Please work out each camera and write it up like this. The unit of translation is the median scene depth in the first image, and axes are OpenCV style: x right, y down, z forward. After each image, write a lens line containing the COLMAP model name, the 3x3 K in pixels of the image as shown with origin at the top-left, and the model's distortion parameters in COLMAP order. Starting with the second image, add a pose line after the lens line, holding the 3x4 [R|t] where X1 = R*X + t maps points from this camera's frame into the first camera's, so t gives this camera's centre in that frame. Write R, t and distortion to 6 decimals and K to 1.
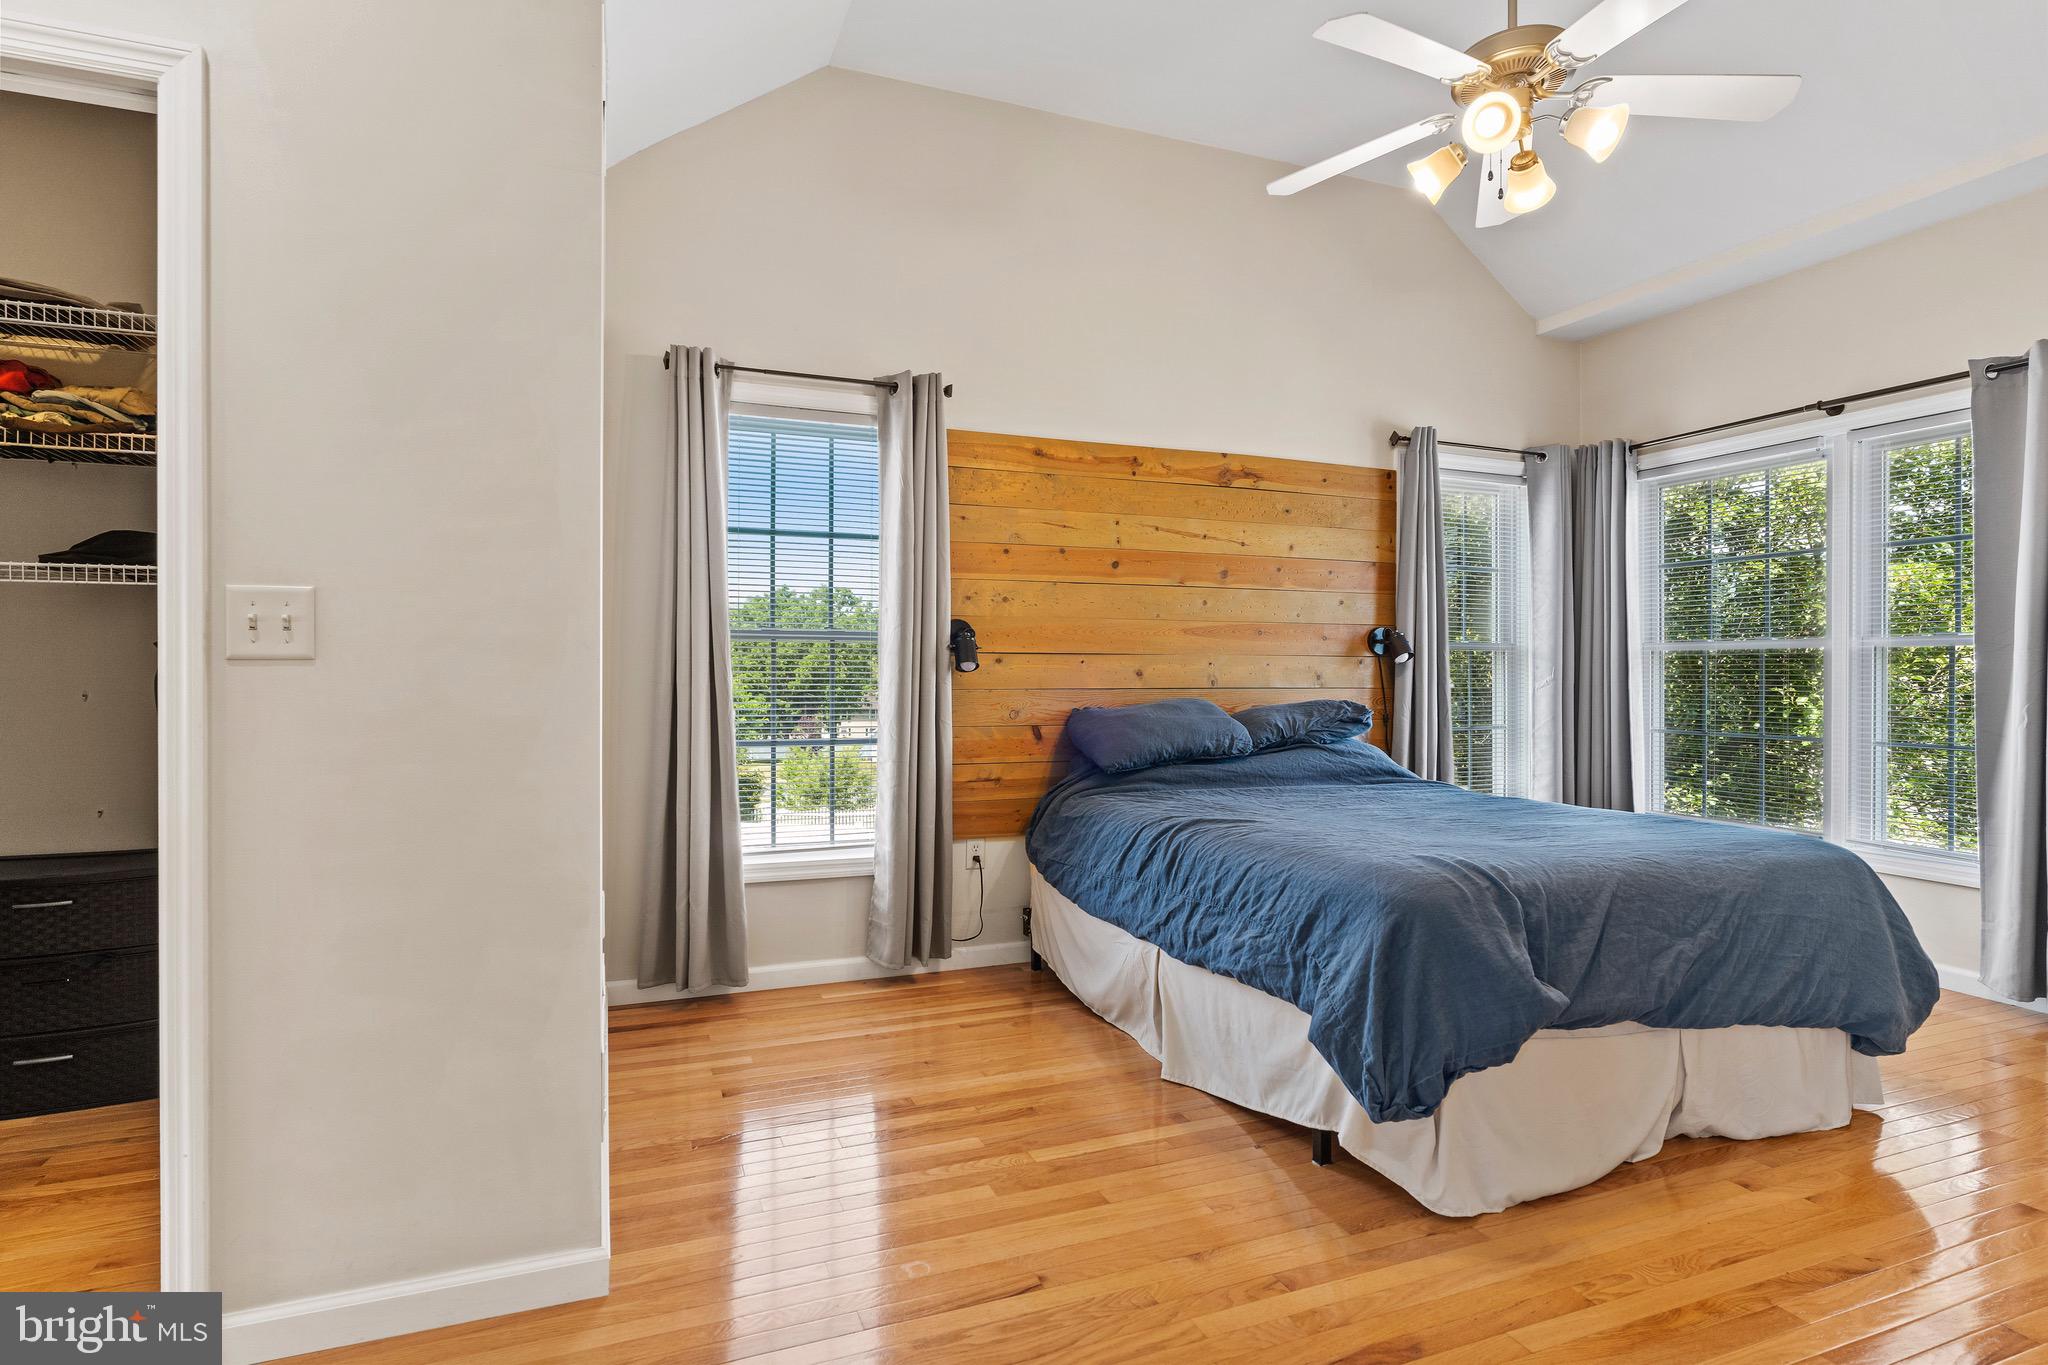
lens RADIAL K [[1056.2, 0, 1008.8], [0, 1056.2, 681.7], [0, 0, 1]] dist [-0.008211, 0.003054]
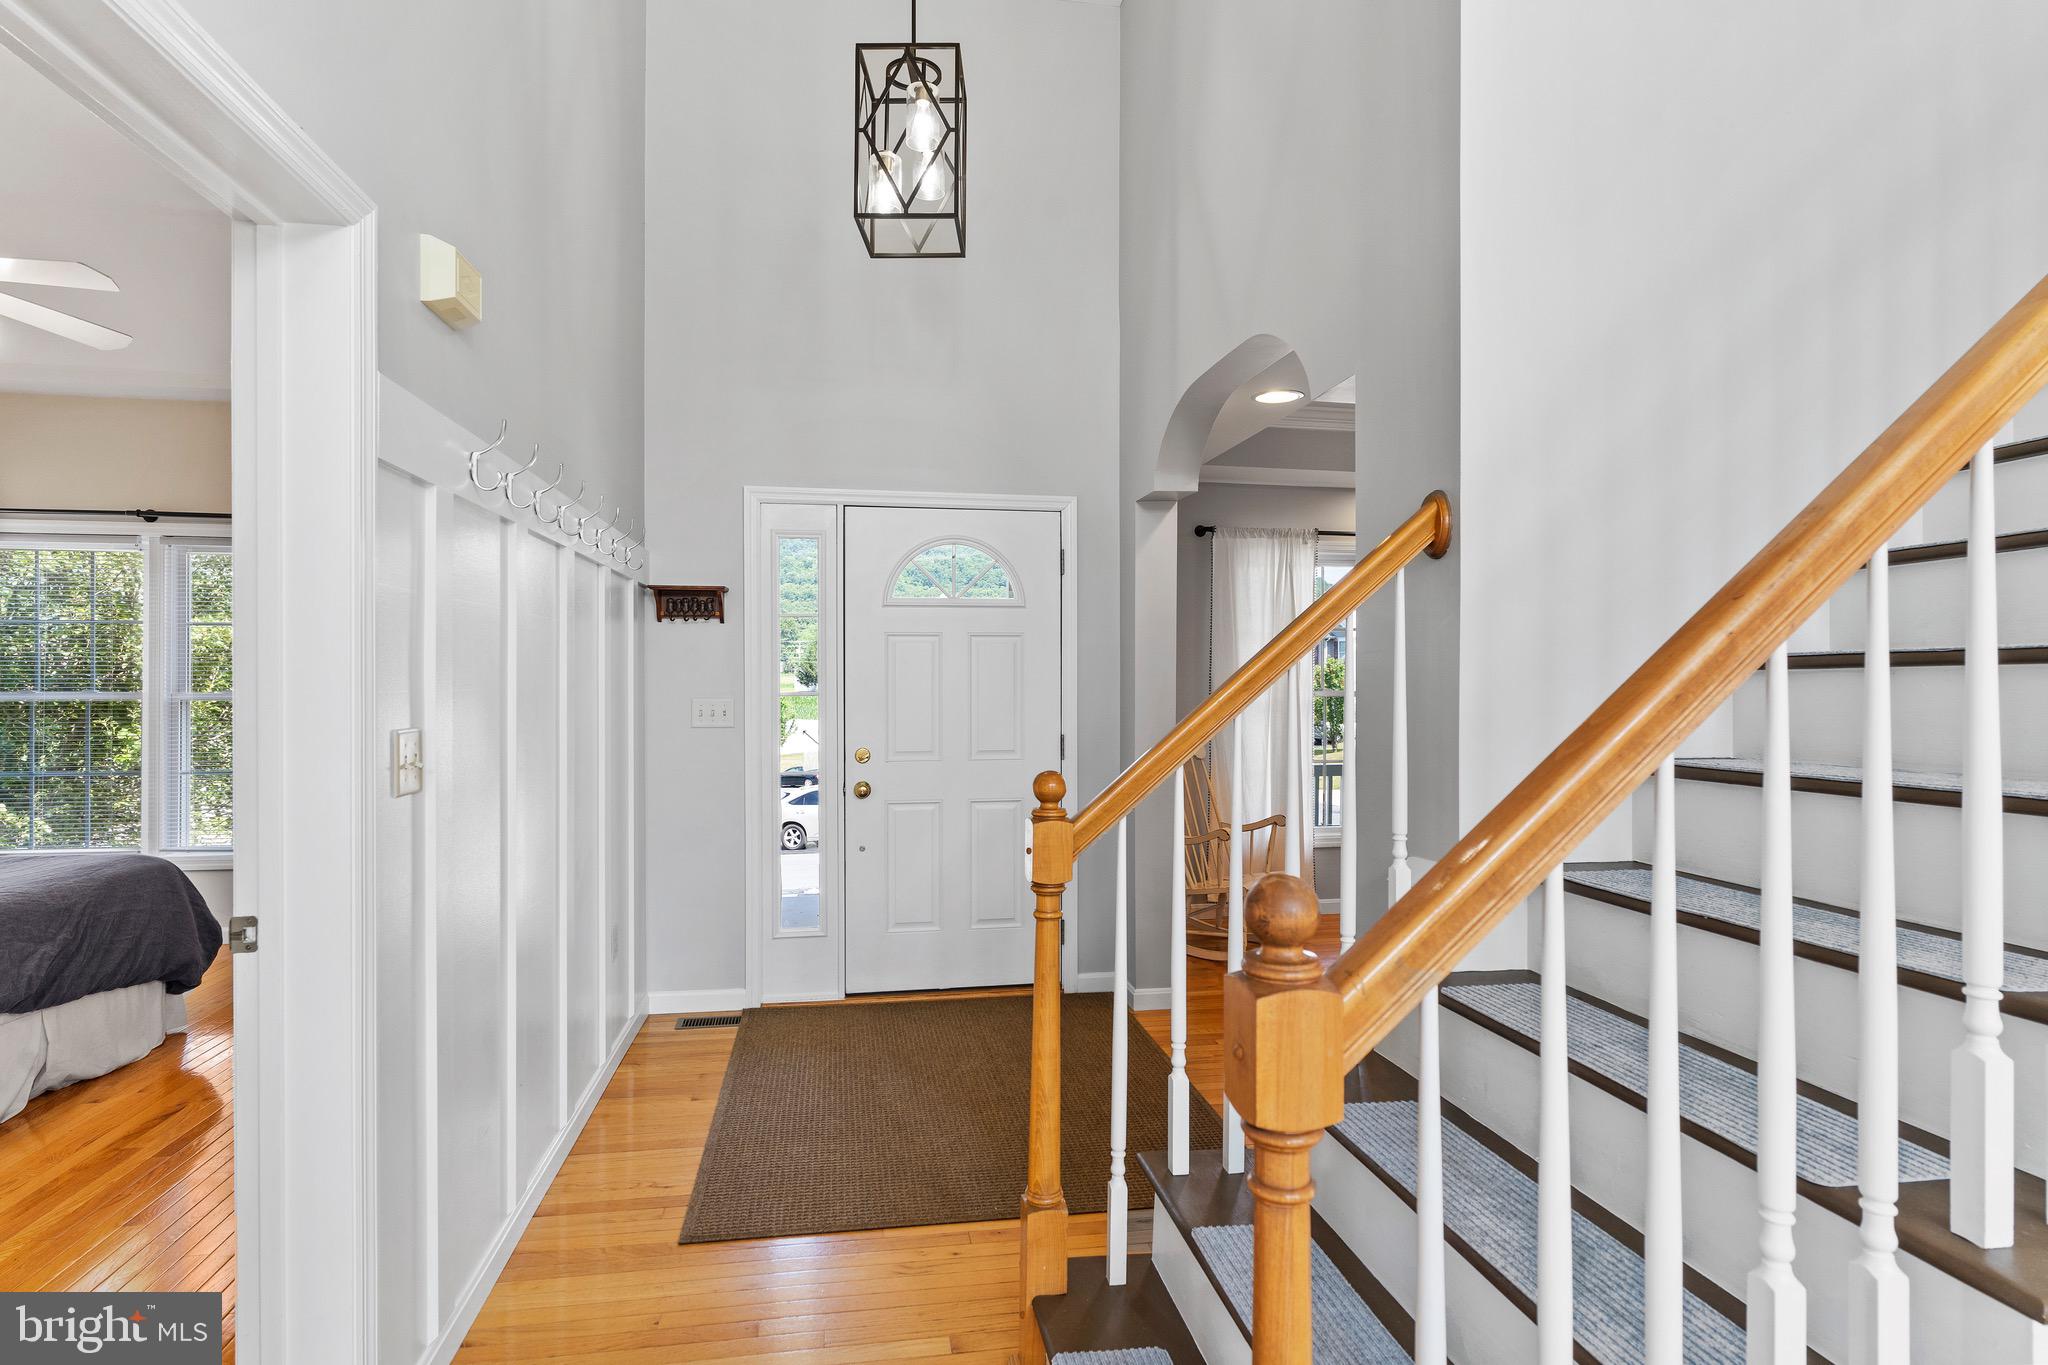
lens RADIAL K [[1056.2, 0, 1006.2], [0, 1056.2, 680.0], [0, 0, 1]] dist [-0.008211, 0.003054]
pose [[0.216745, -0.001739, 0.976227, -0.411925], [0.003084, 0.999995, 0.001097, -0.095397], [-0.976223, 0.002772, 0.216749, -0.507455]]
